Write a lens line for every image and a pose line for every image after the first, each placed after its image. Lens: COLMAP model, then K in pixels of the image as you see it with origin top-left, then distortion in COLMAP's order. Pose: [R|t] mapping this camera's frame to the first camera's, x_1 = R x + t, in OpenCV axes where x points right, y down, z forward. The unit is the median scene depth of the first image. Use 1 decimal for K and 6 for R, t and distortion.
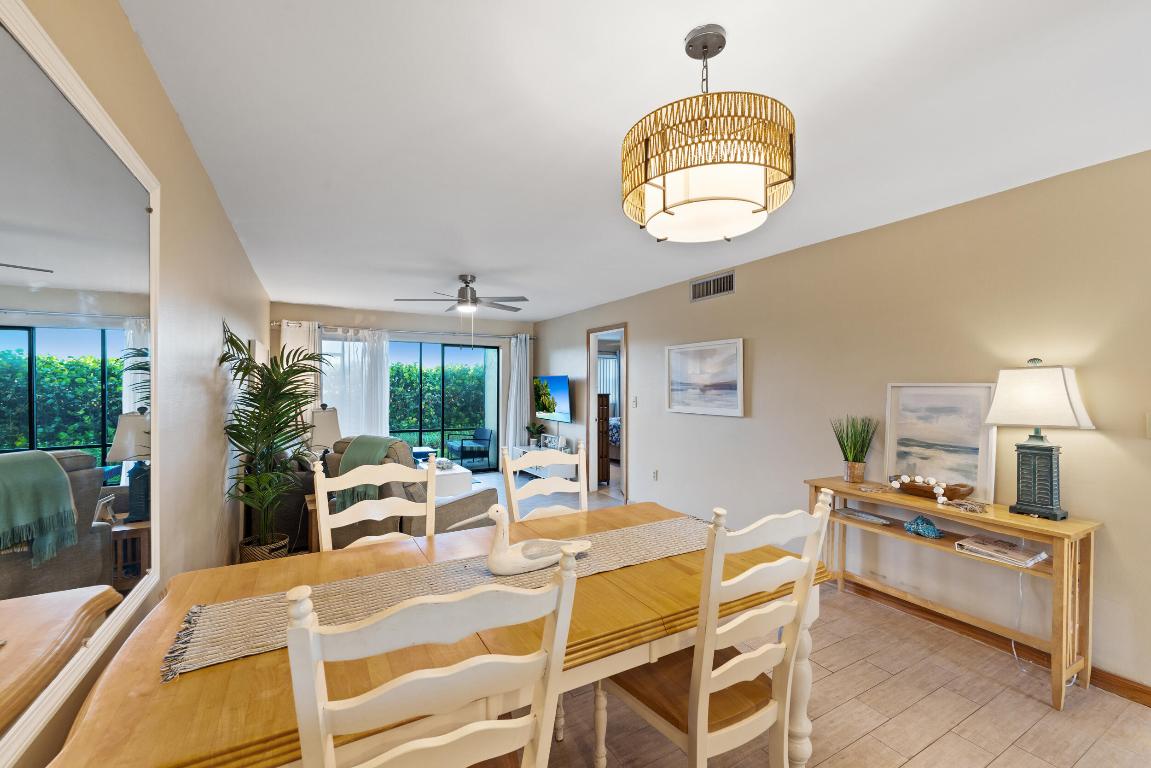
lens RADIAL K [[474.9, 0, 574.0], [0, 474.9, 390.0], [0, 0, 1]] dist [-0.000805, -0.000277]
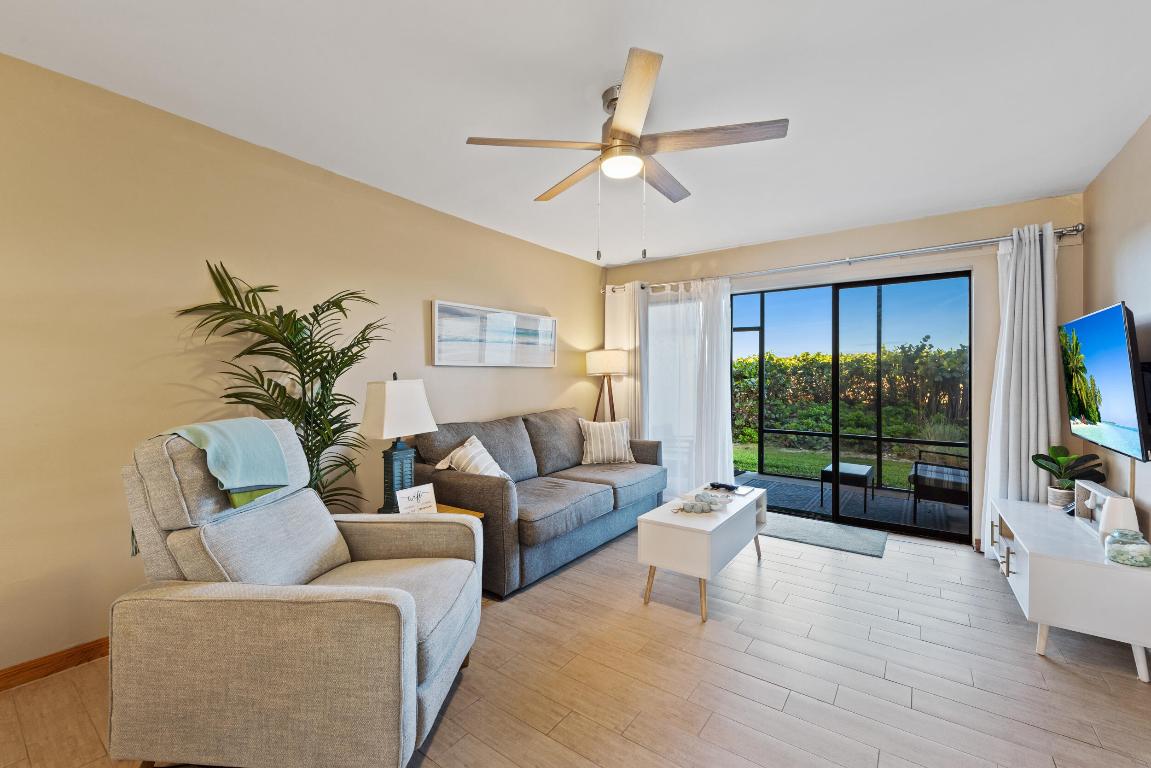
lens RADIAL K [[471.8, 0, 577.0], [0, 471.8, 373.9], [0, 0, 1]] dist [-0.000535, -0.000221]
pose [[0.424987, -0.013871, -0.905093, 0.107223], [-0.008450, 0.999778, -0.019289, 0.023384], [0.905160, 0.015845, 0.424776, 0.546078]]
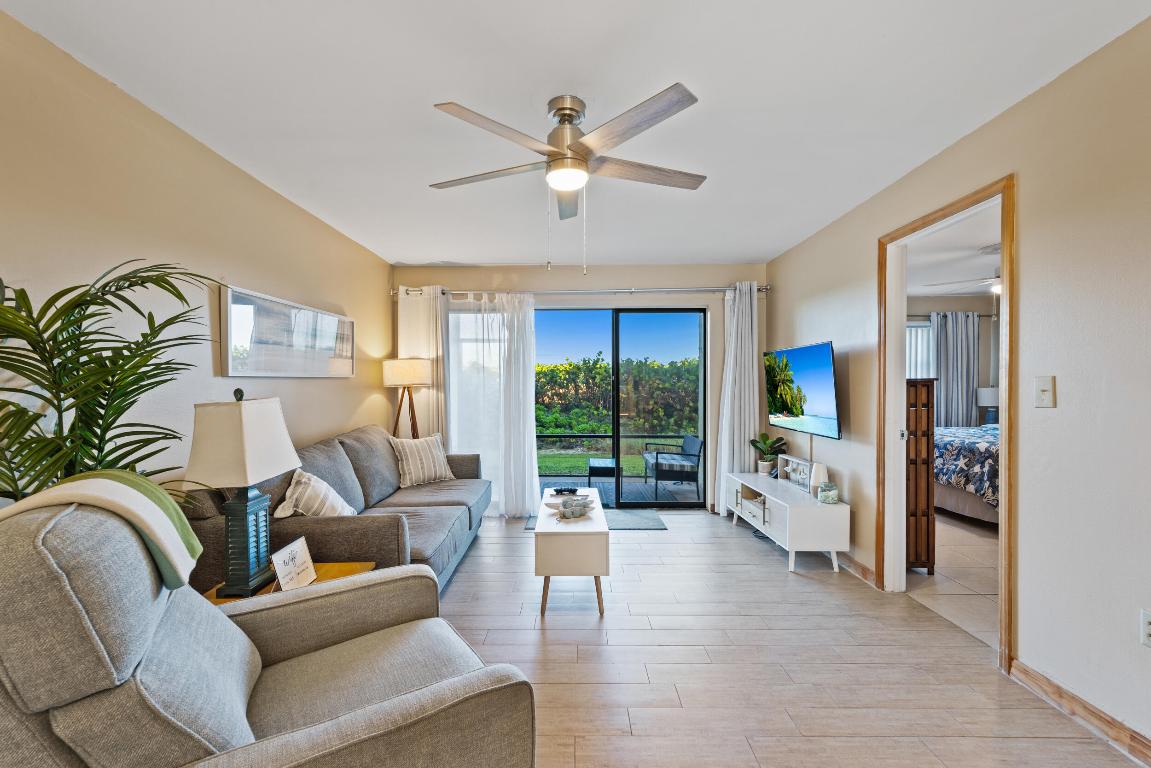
lens RADIAL K [[474.9, 0, 574.0], [0, 474.9, 390.0], [0, 0, 1]] dist [-0.000805, -0.000277]
pose [[0.871799, -0.005904, -0.489828, -0.004779], [0.005295, 0.999983, -0.002629, 0.018692], [0.489835, -0.000302, 0.871815, 0.436512]]
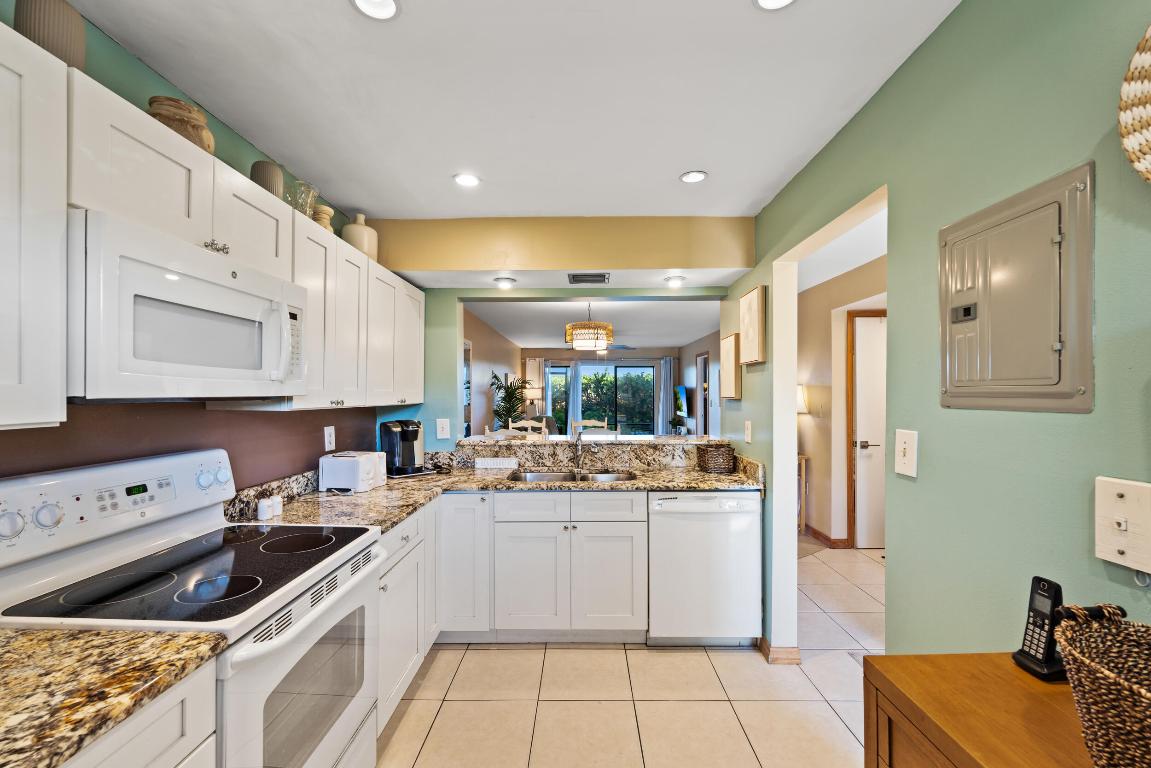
lens RADIAL K [[474.9, 0, 574.0], [0, 474.9, 390.0], [0, 0, 1]] dist [-0.000805, -0.000277]
pose [[0.866891, -0.009910, -0.498400, 0.421107], [0.004121, 0.999911, -0.012714, 0.000423], [0.498481, 0.008967, 0.866854, -0.459505]]
